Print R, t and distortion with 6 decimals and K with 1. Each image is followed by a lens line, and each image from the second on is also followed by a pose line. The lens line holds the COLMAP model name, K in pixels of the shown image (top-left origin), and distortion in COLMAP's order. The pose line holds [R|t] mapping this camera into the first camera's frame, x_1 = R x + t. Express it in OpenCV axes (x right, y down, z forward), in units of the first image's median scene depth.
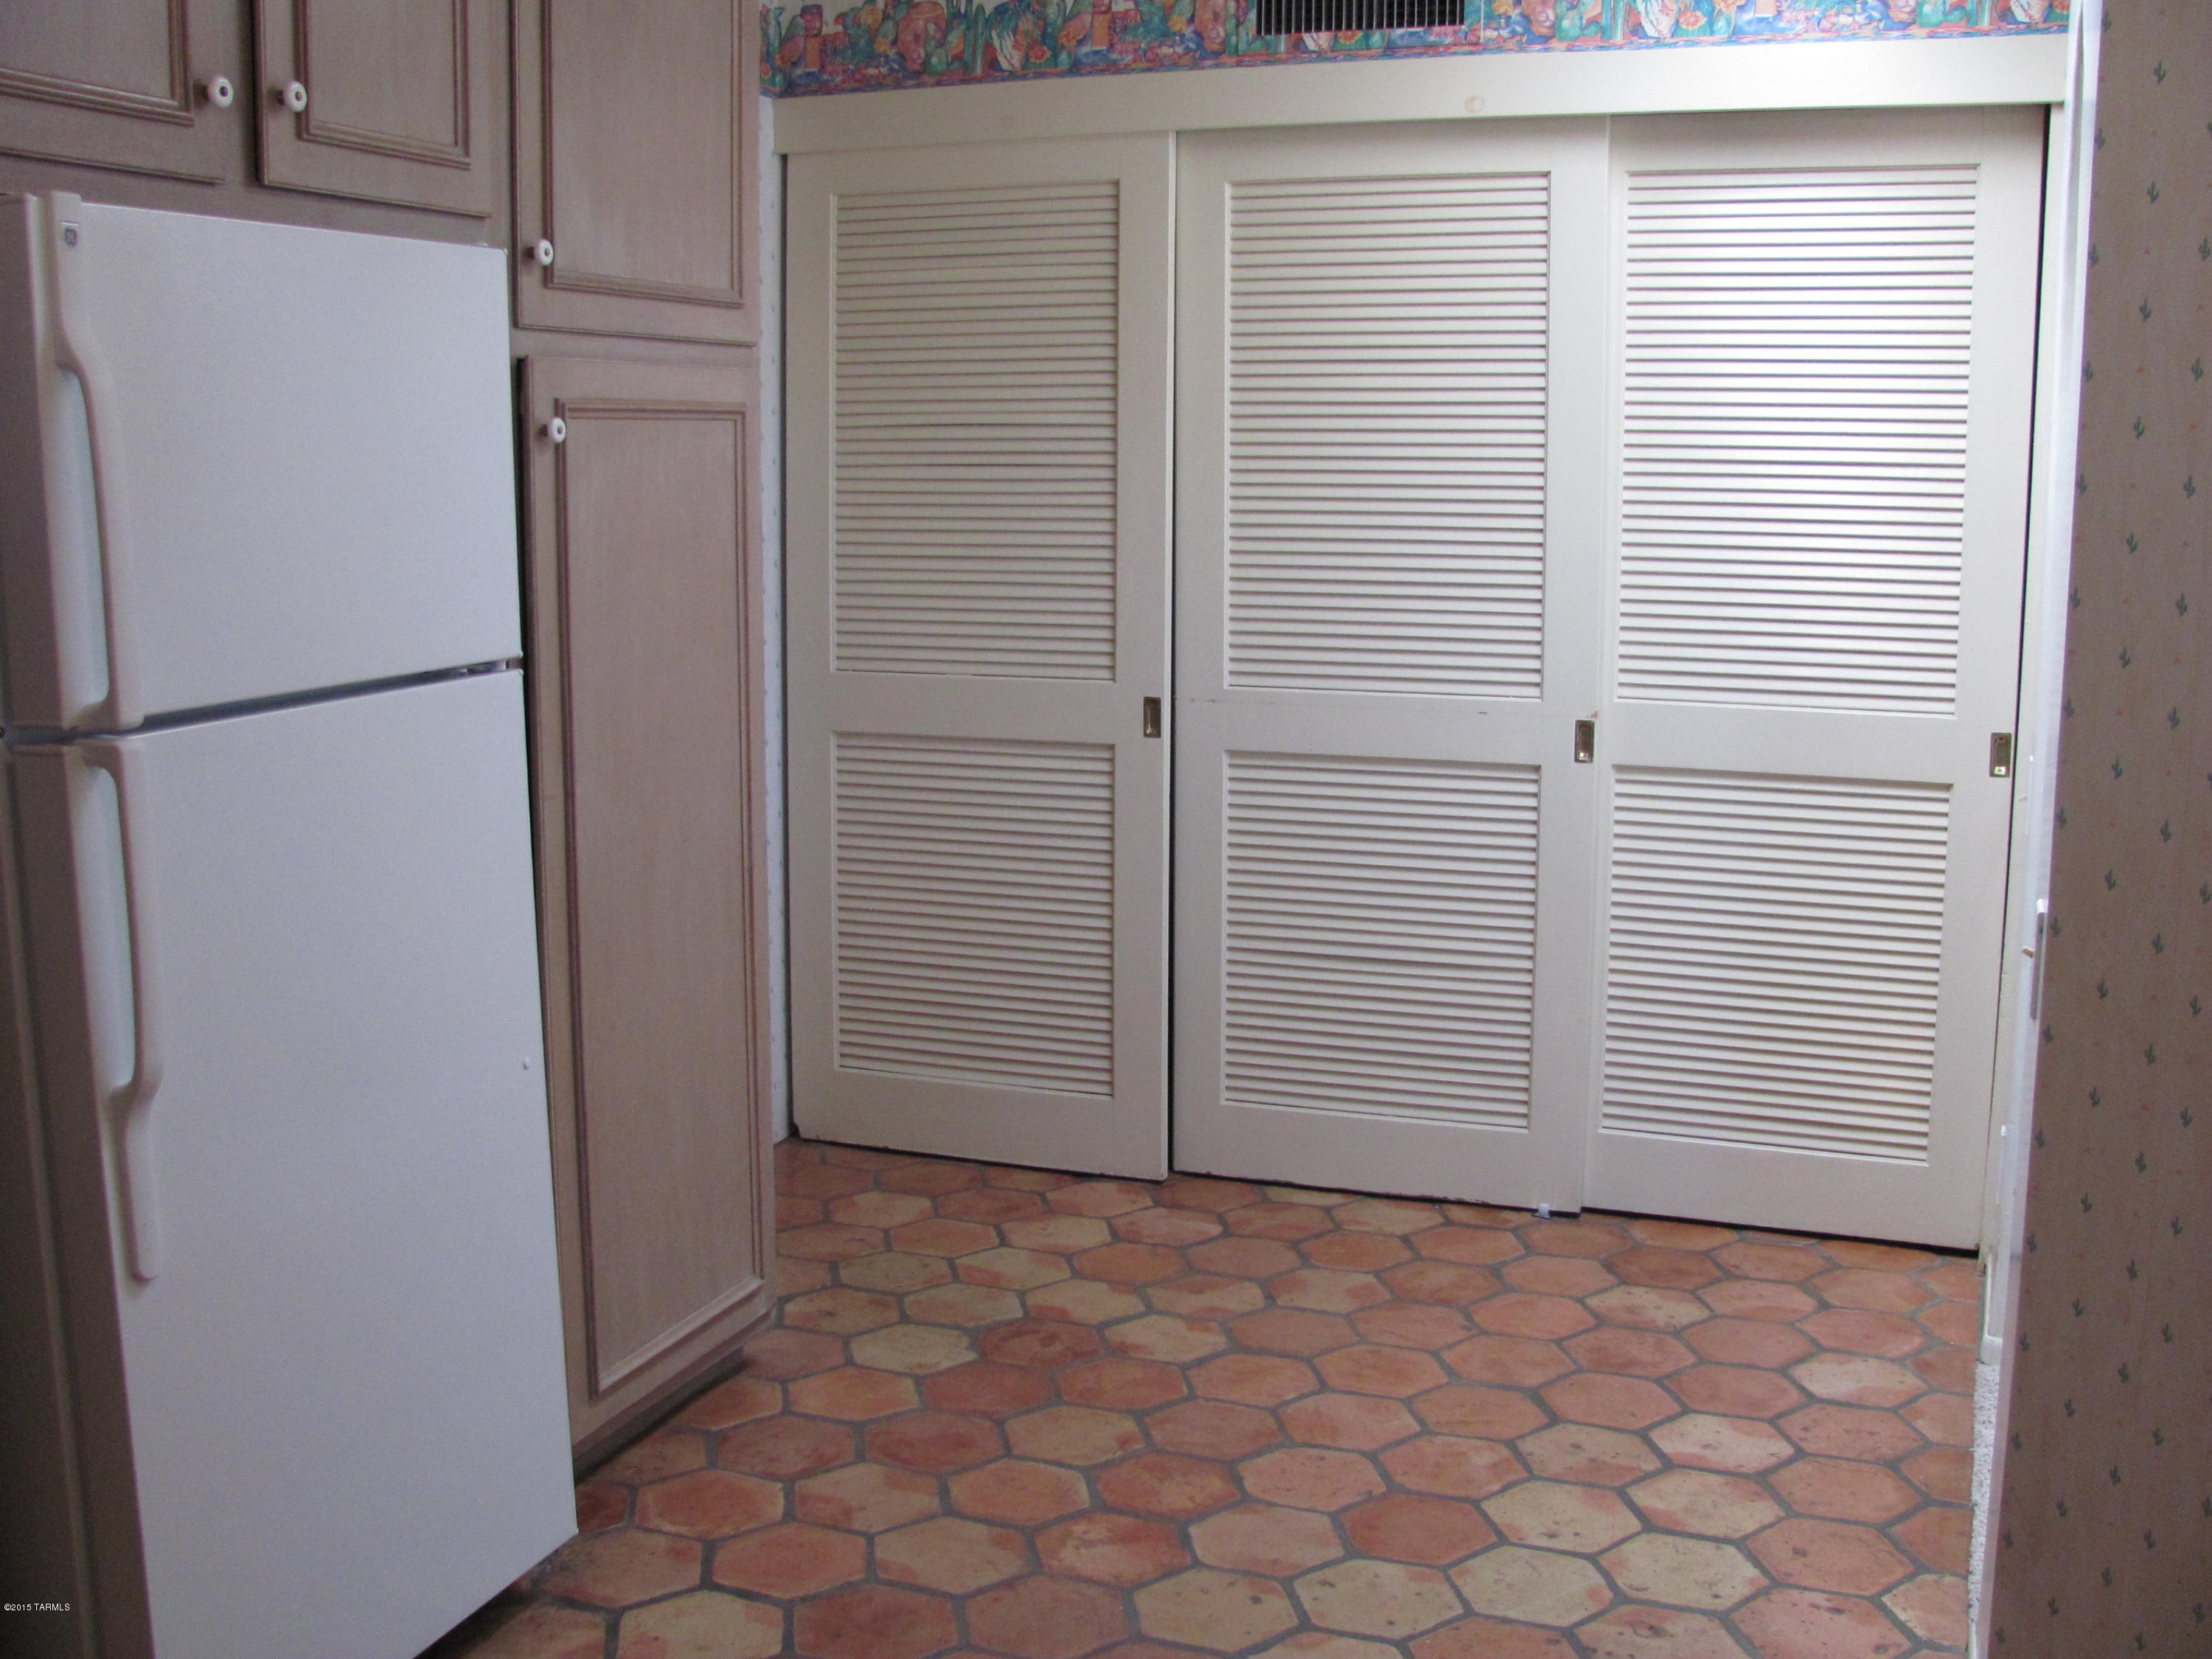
lens RADIAL K [[2333.0, 0, 1106.0], [0, 2333.0, 829.5], [0, 0, 1]] dist [-0.215509, 0.257008]
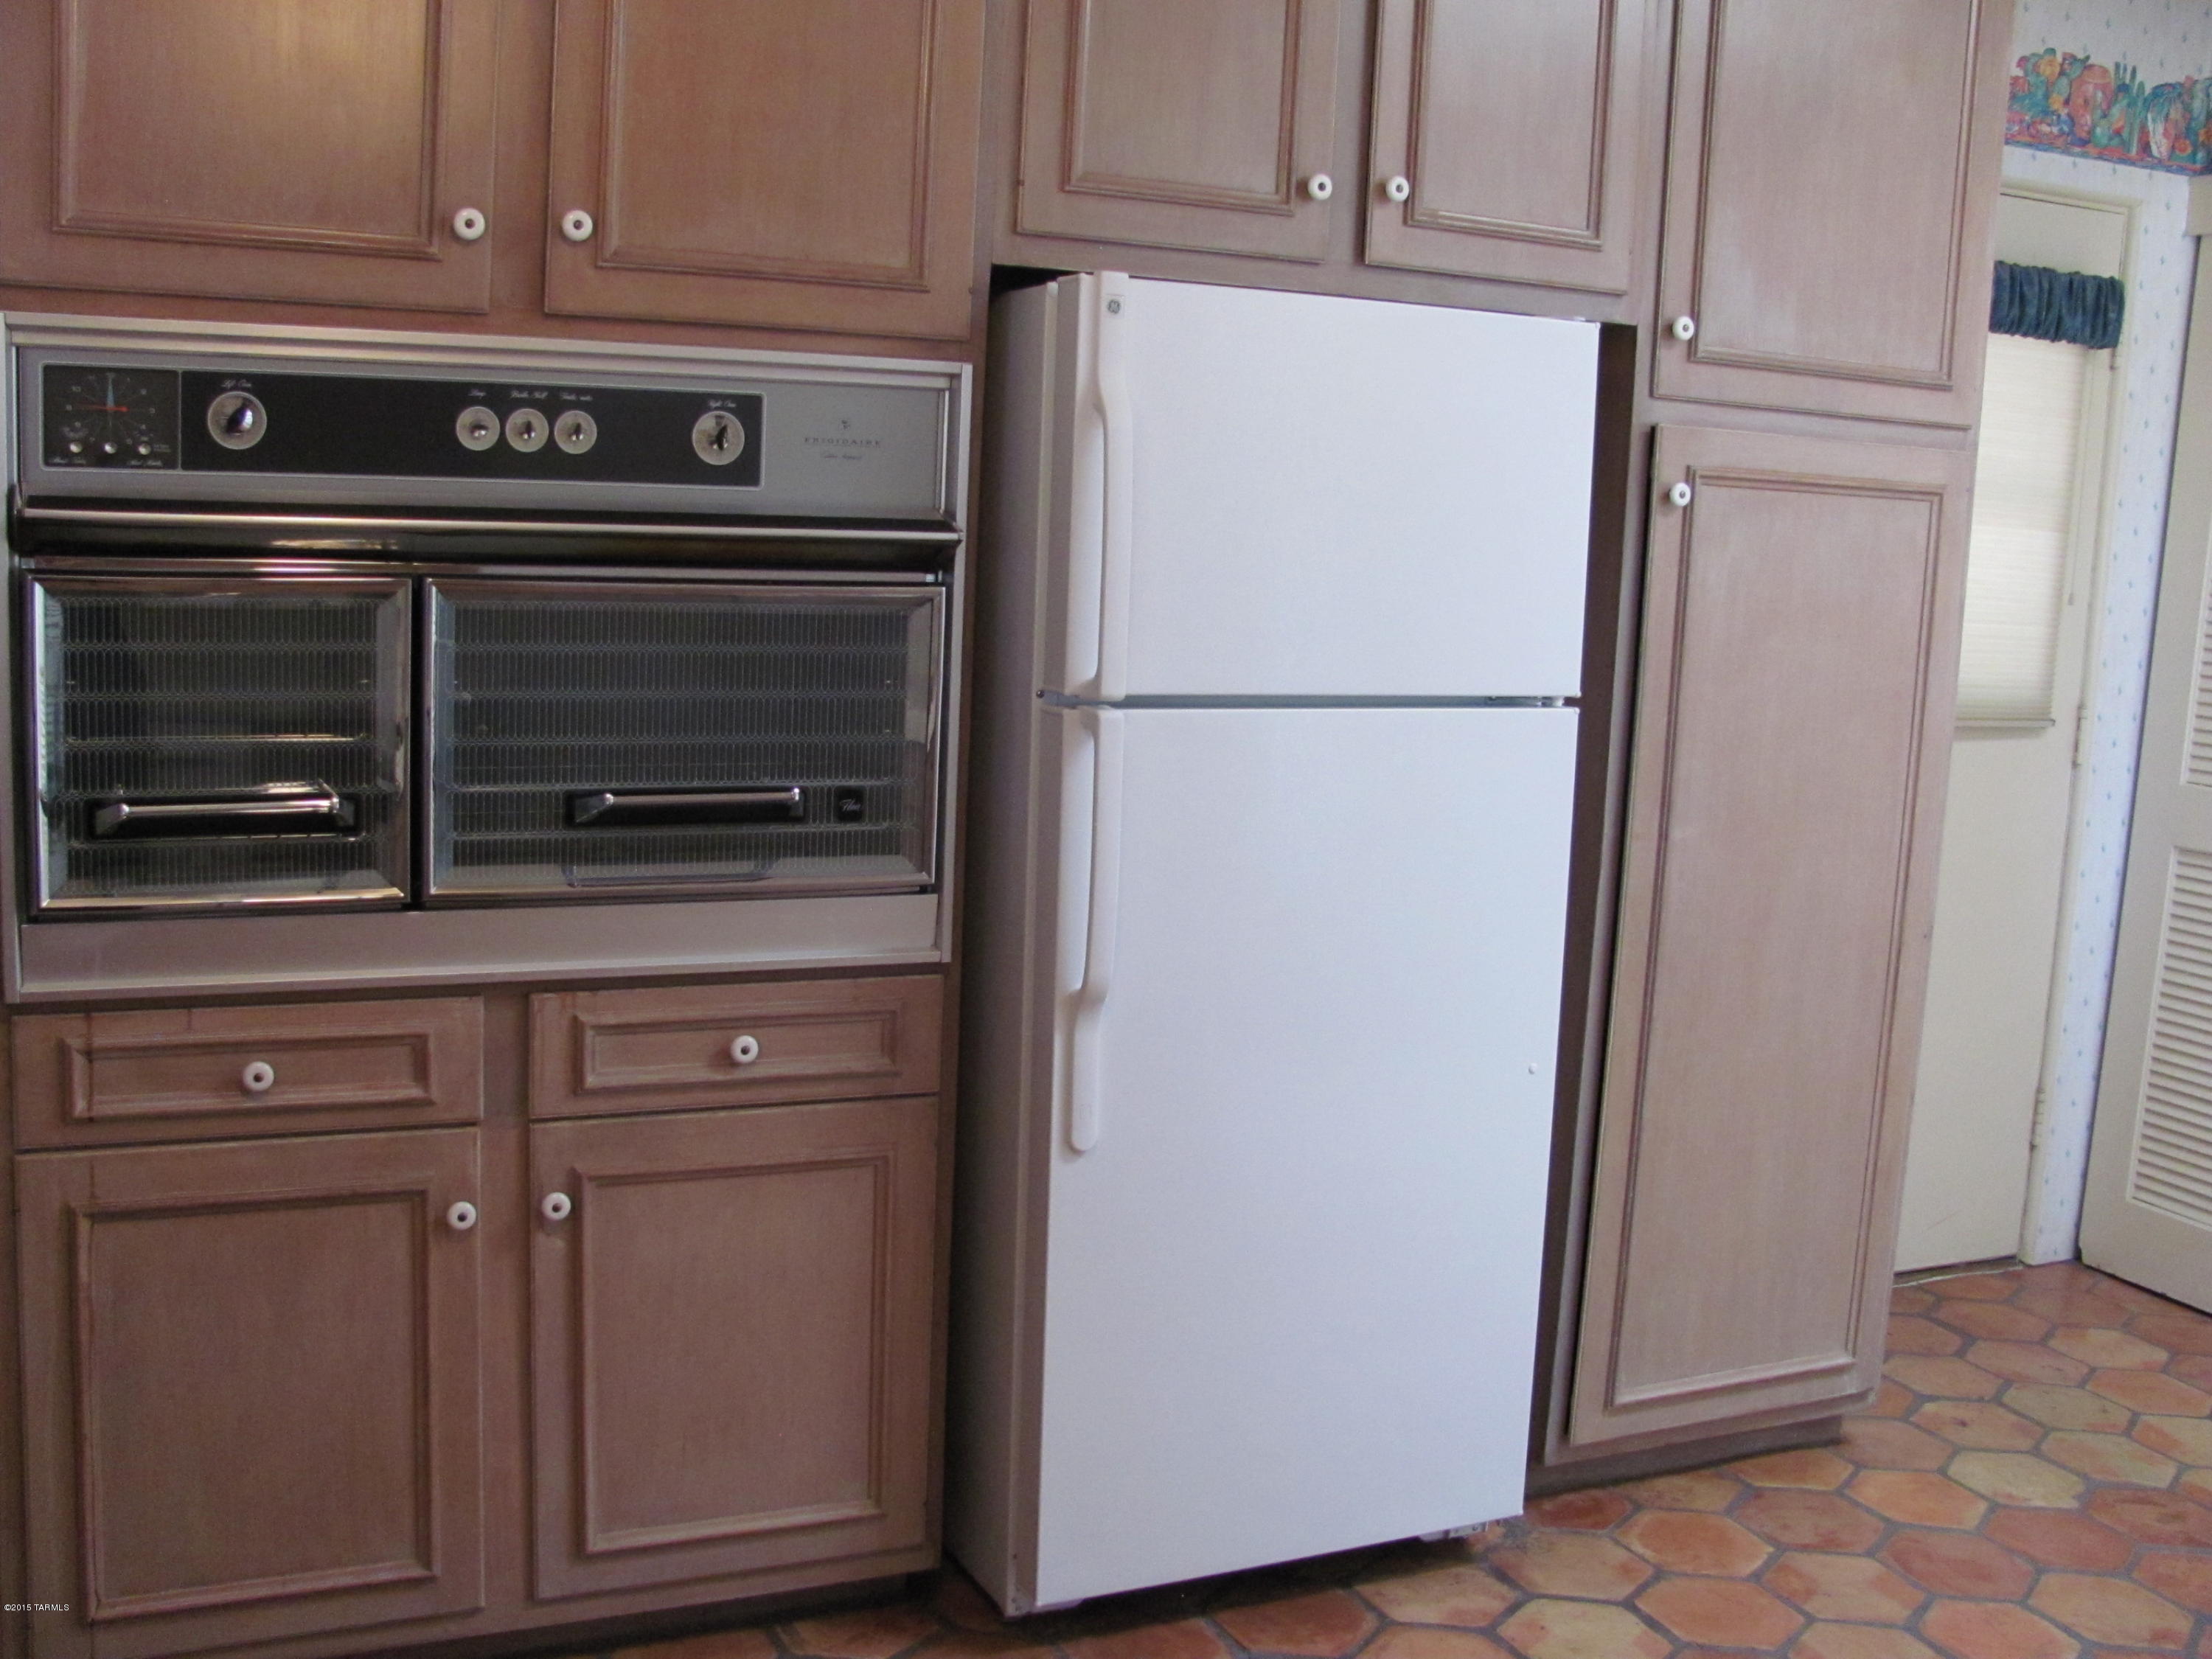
lens RADIAL K [[2287.6, 0, 986.3], [0, 2287.6, 830.3], [0, 0, 1]] dist [-0.236474, 0.241679]
pose [[0.700891, 0.135291, -0.700320, 0.255324], [-0.156721, 0.987063, 0.033837, -0.004382], [0.695838, 0.086039, 0.713026, 0.046280]]
